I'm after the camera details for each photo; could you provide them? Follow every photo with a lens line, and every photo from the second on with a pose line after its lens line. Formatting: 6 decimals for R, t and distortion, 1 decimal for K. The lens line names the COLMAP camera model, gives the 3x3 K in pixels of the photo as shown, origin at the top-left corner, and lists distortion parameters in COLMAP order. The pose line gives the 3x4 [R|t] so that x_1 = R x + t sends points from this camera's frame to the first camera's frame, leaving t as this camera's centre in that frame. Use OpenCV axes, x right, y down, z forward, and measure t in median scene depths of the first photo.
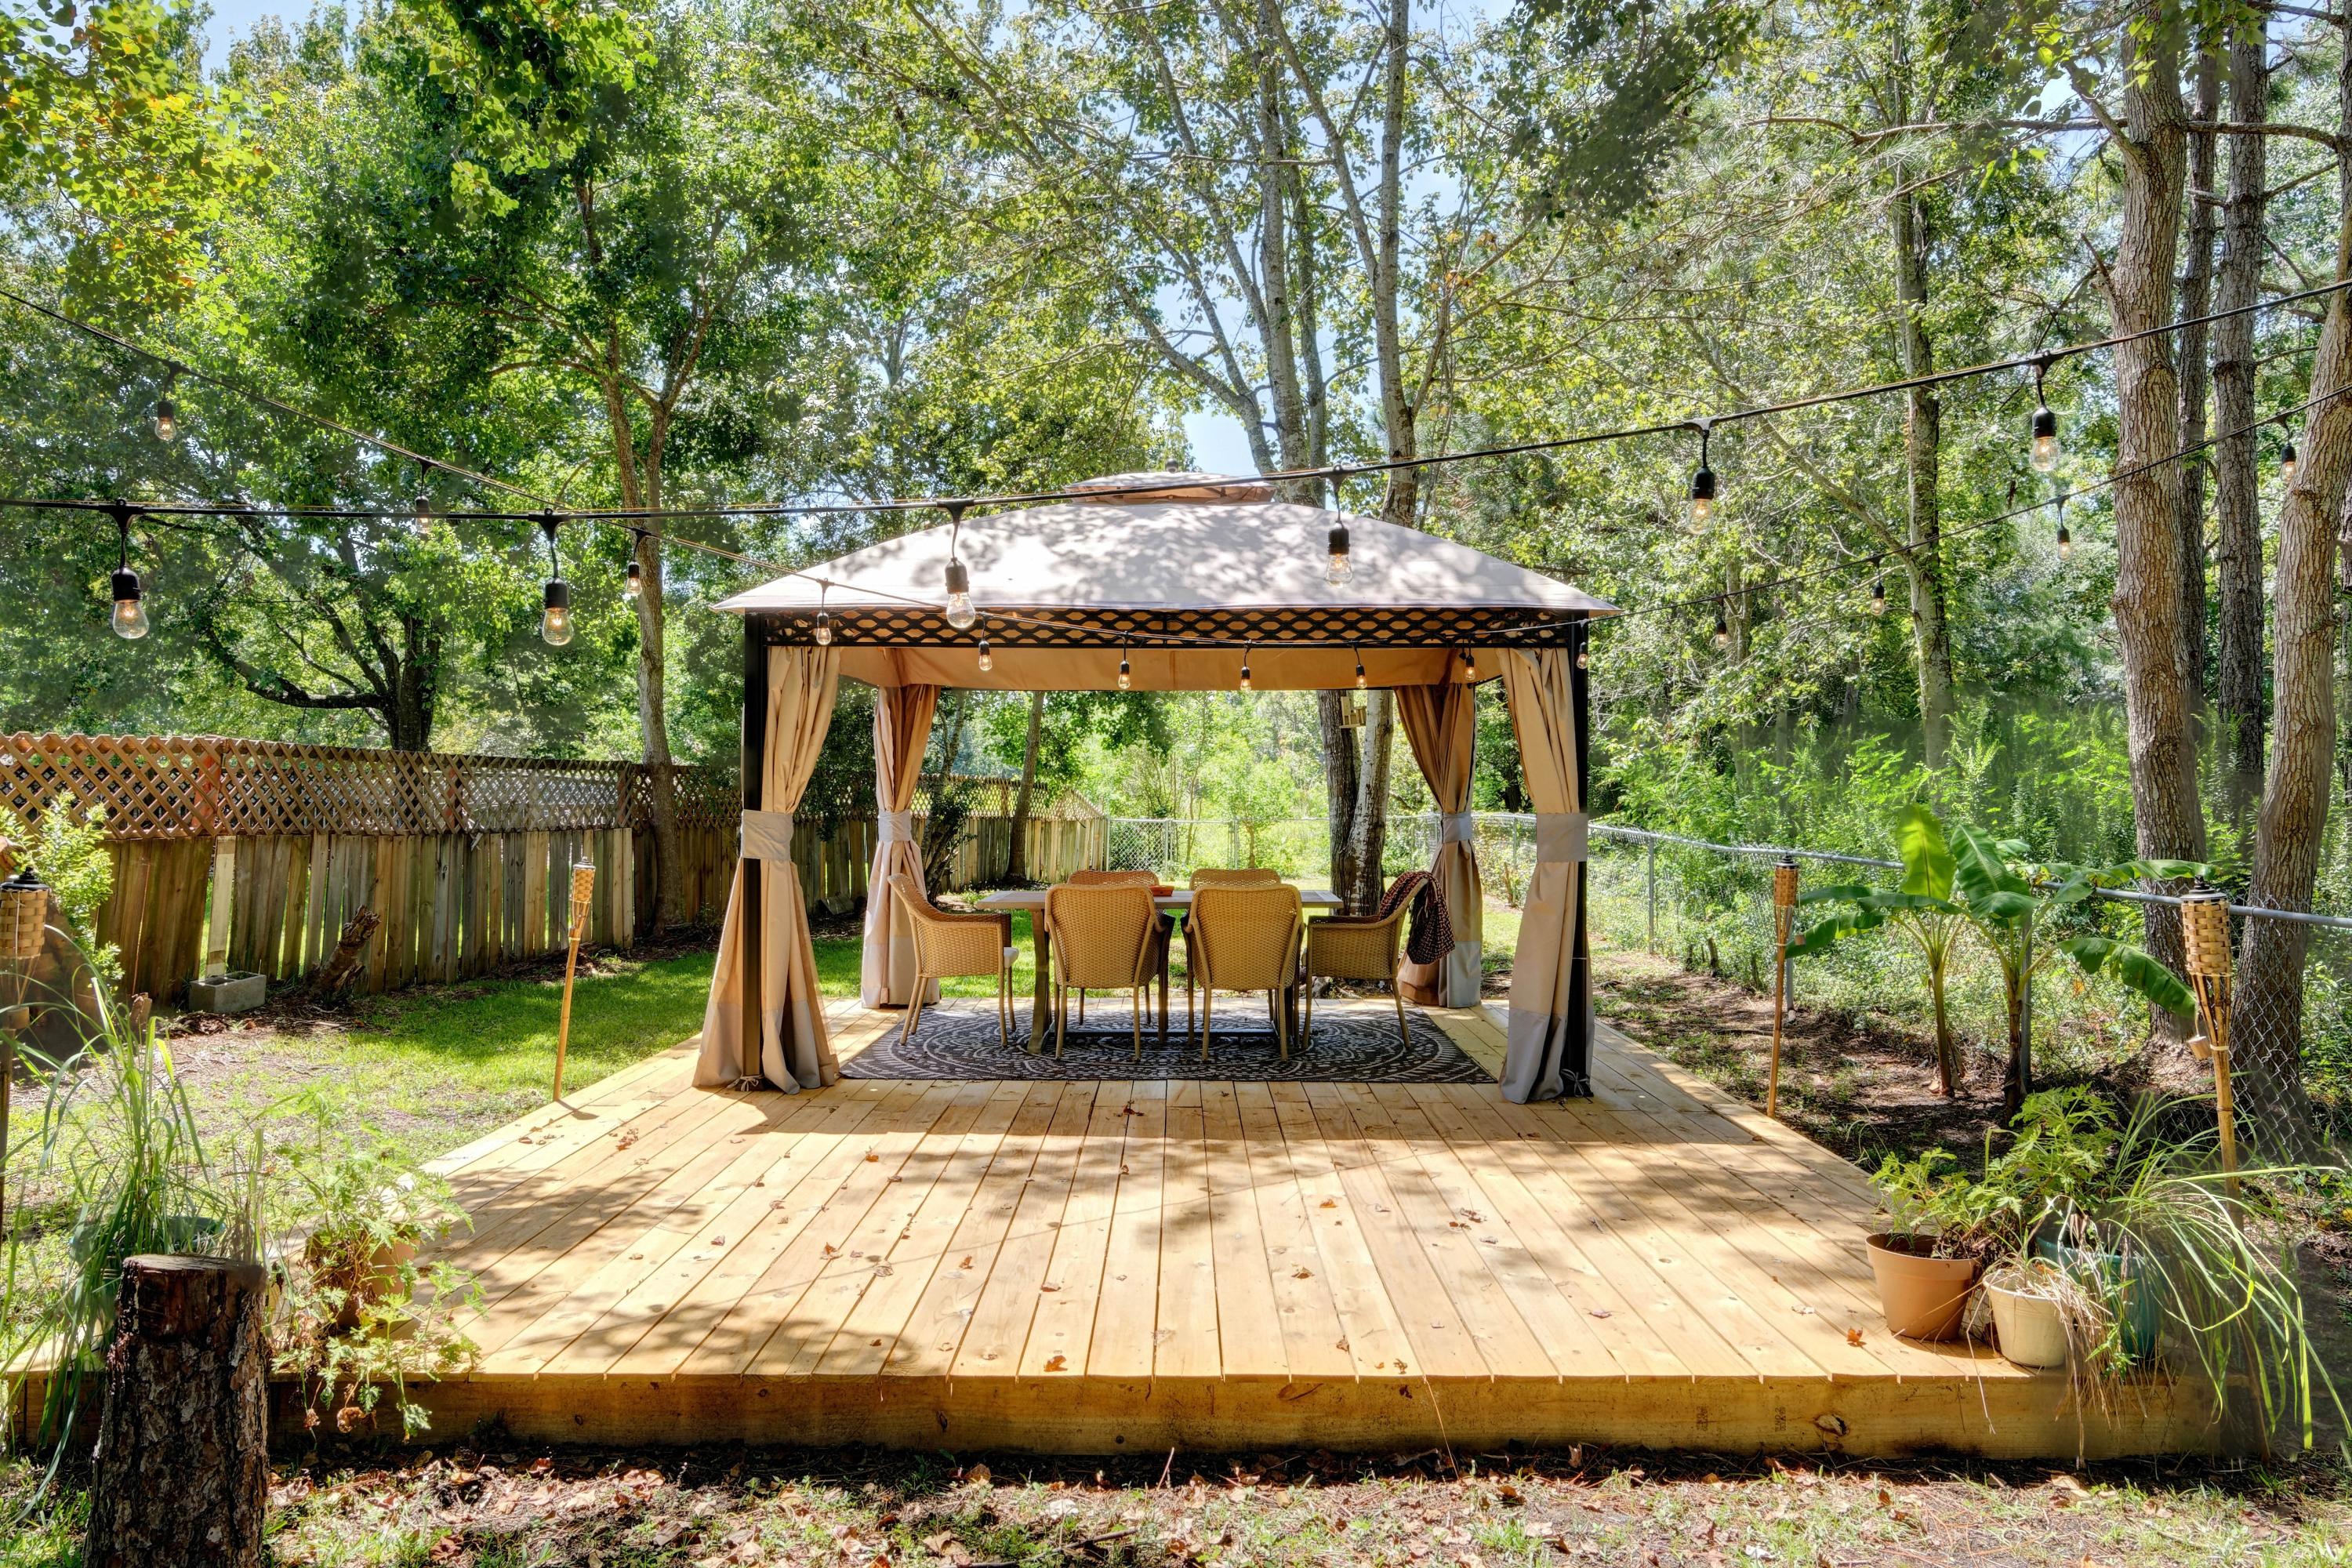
lens RADIAL K [[1524.0, 0, 1176.0], [0, 1524.0, 784.0], [0, 0, 1]] dist [0.000013, 0.000114]
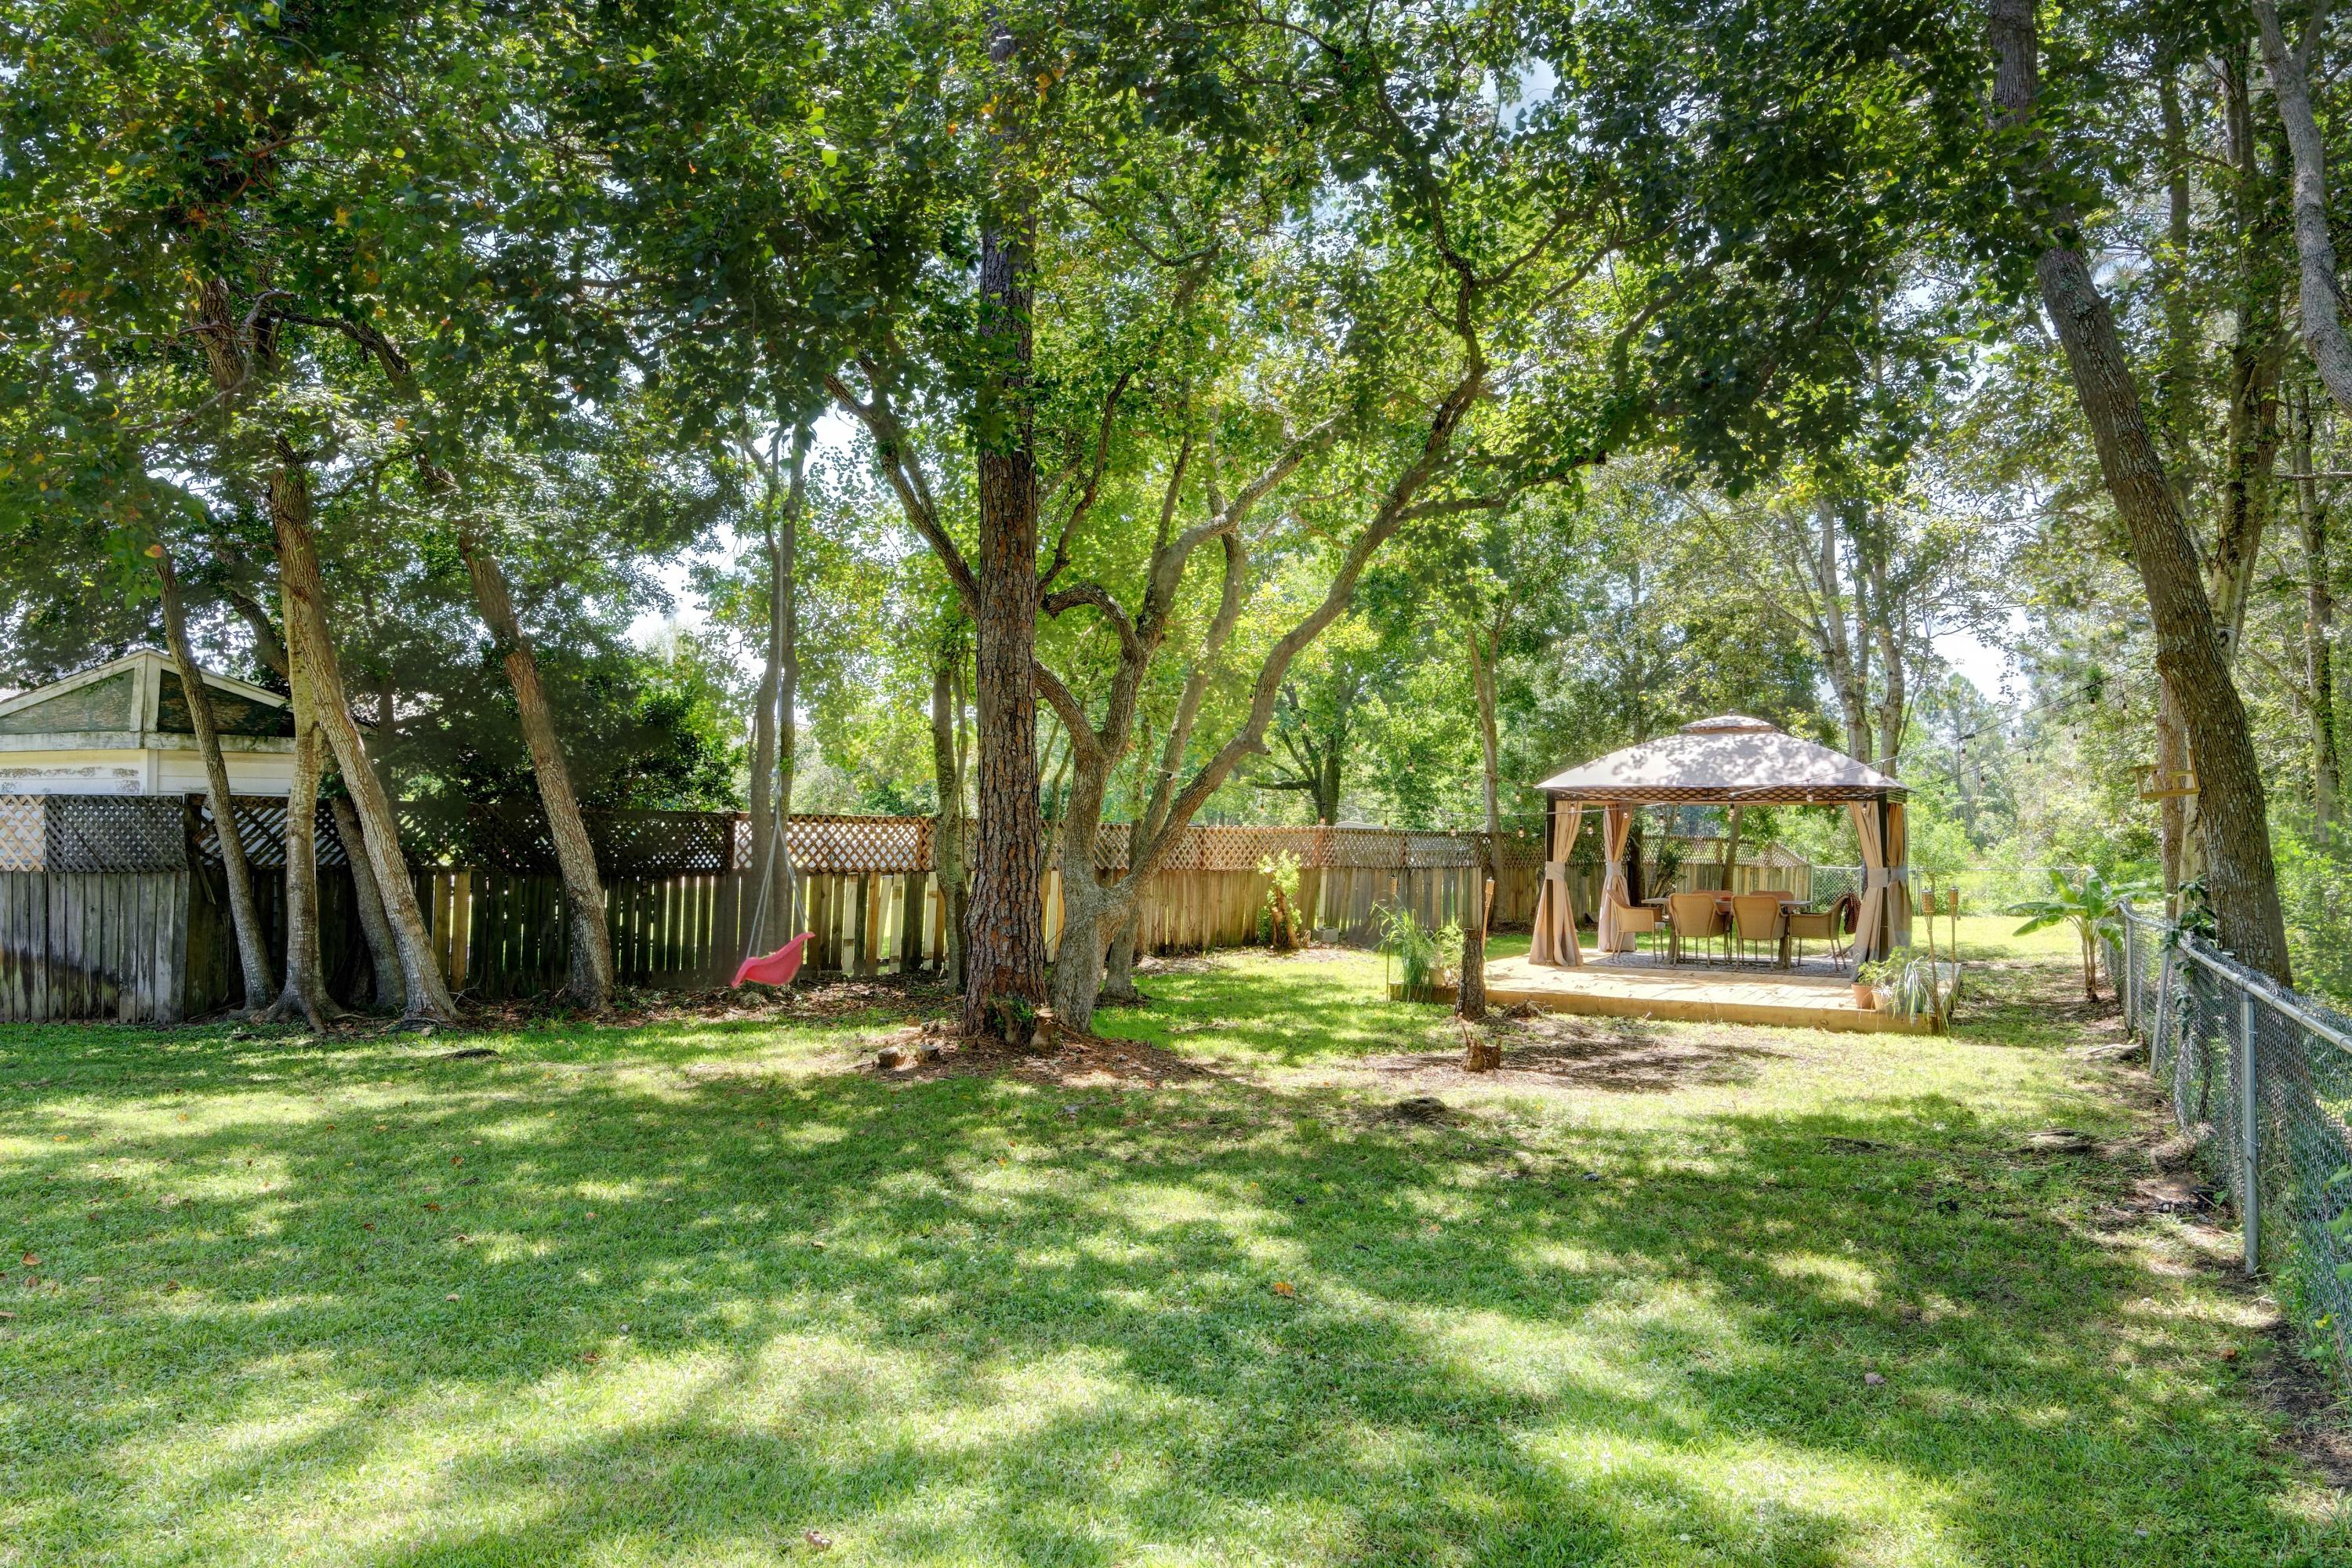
lens RADIAL K [[1524.0, 0, 1176.0], [0, 1524.0, 784.0], [0, 0, 1]] dist [0.000013, 0.000114]
pose [[0.877392, -0.008680, -0.479696, 0.401975], [-0.004366, 0.999650, -0.026074, -0.042919], [0.479755, 0.024971, 0.877047, -1.552005]]
